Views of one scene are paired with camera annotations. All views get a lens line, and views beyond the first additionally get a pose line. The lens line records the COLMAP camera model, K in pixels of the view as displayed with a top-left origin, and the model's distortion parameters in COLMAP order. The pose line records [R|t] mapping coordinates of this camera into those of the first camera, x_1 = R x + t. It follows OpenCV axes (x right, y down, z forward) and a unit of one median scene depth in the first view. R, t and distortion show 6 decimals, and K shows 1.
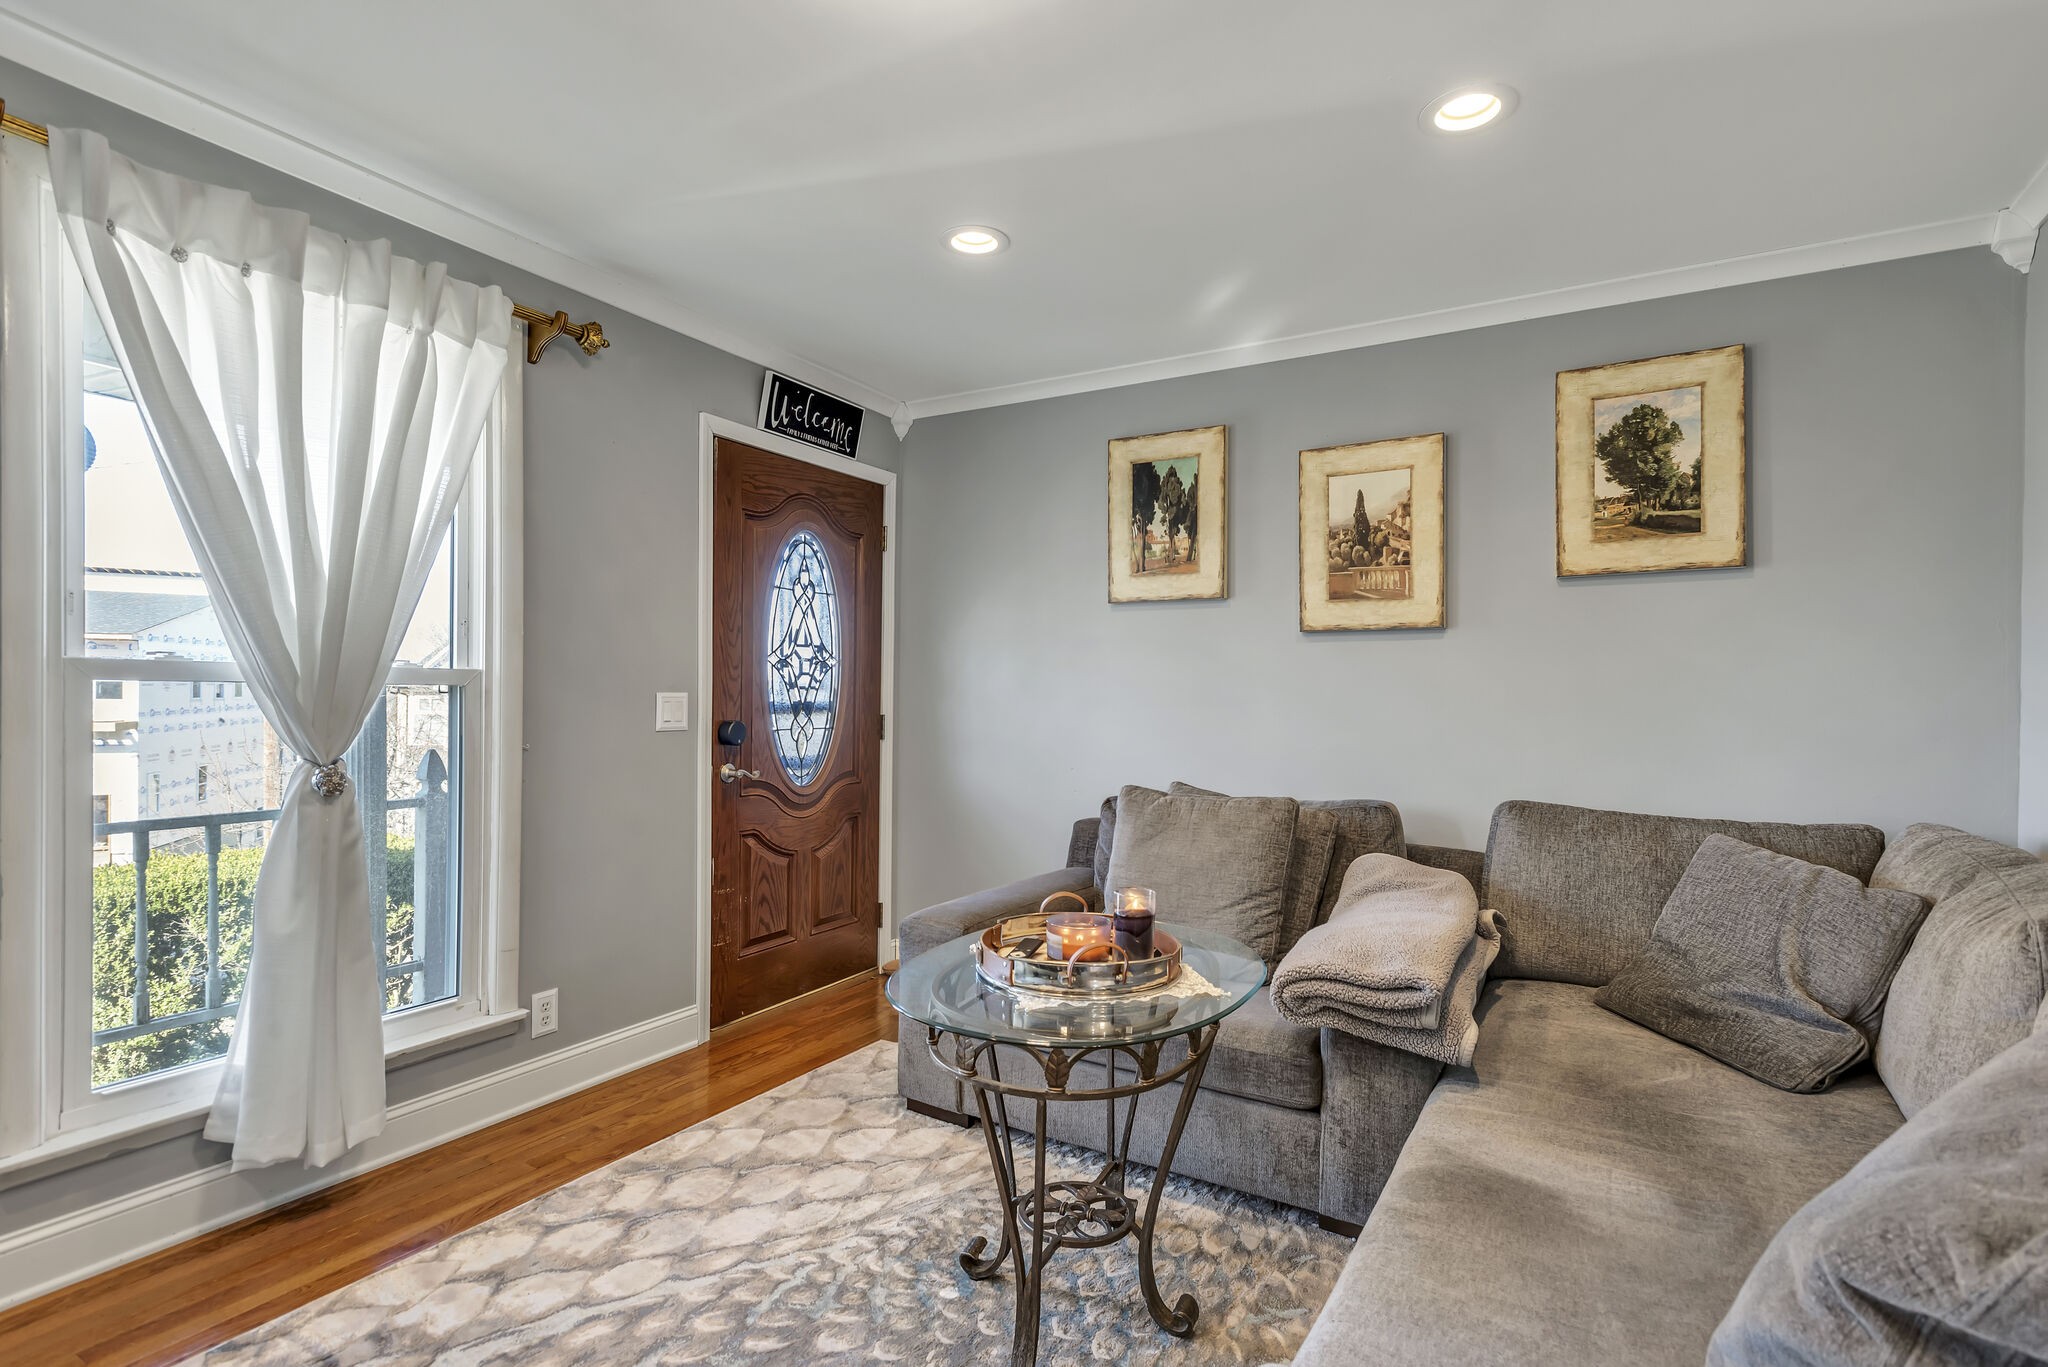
lens RADIAL K [[981.6, 0, 1023.4], [0, 981.6, 694.7], [0, 0, 1]] dist [0.002974, 0.000051]
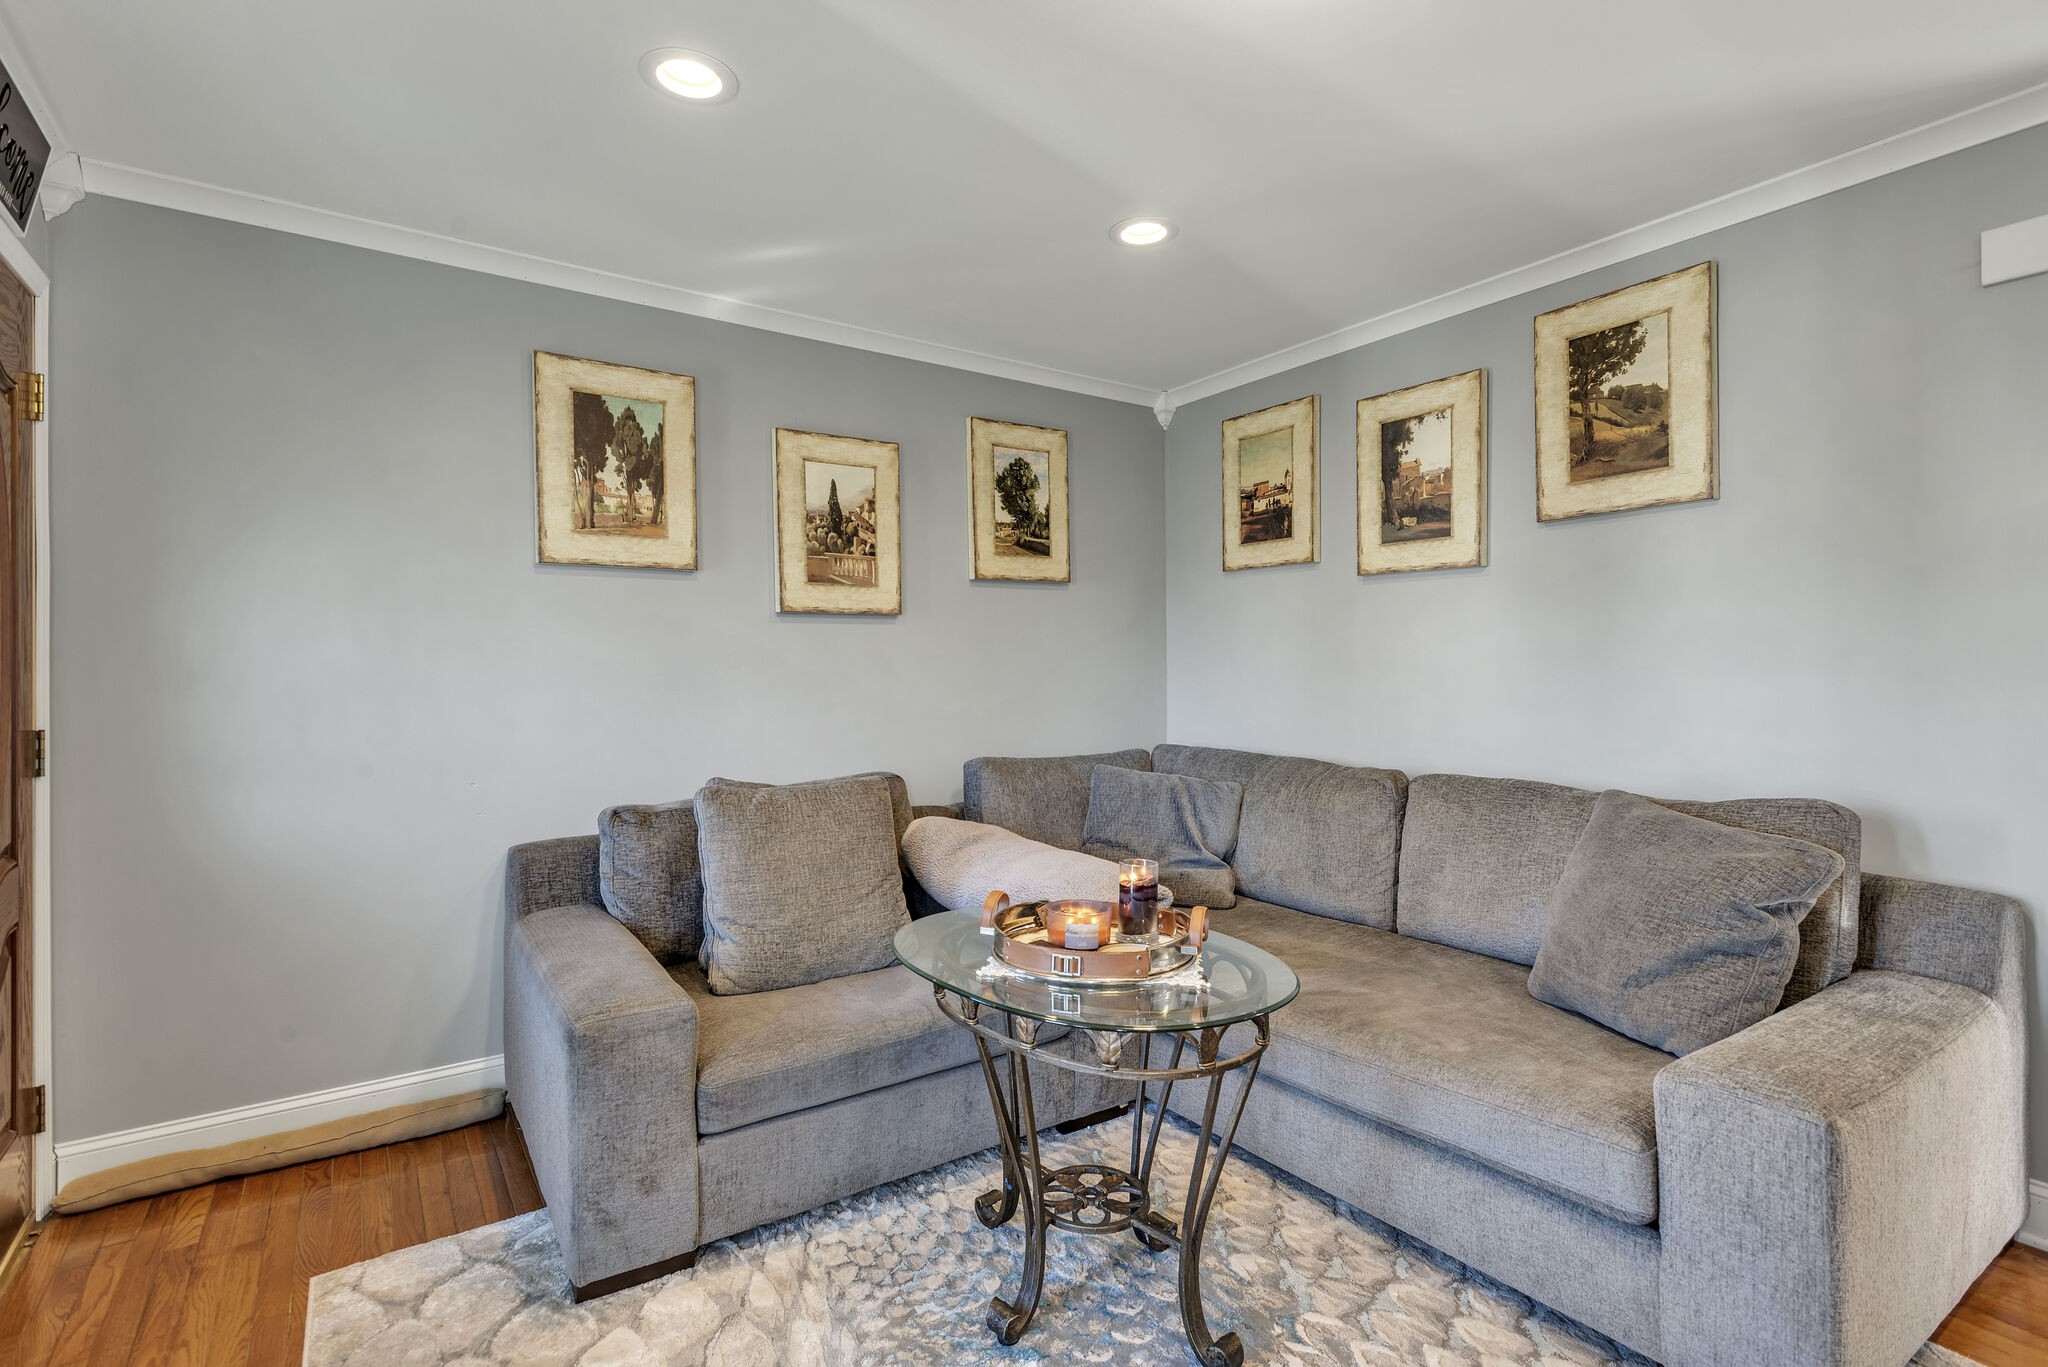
lens RADIAL K [[981.6, 0, 1028.6], [0, 981.6, 664.0], [0, 0, 1]] dist [0.002974, 0.000051]
pose [[0.409804, -0.008983, 0.912129, -0.533468], [0.013188, 0.999905, 0.003923, -0.013266], [-0.912078, 0.010422, 0.409884, 0.386353]]
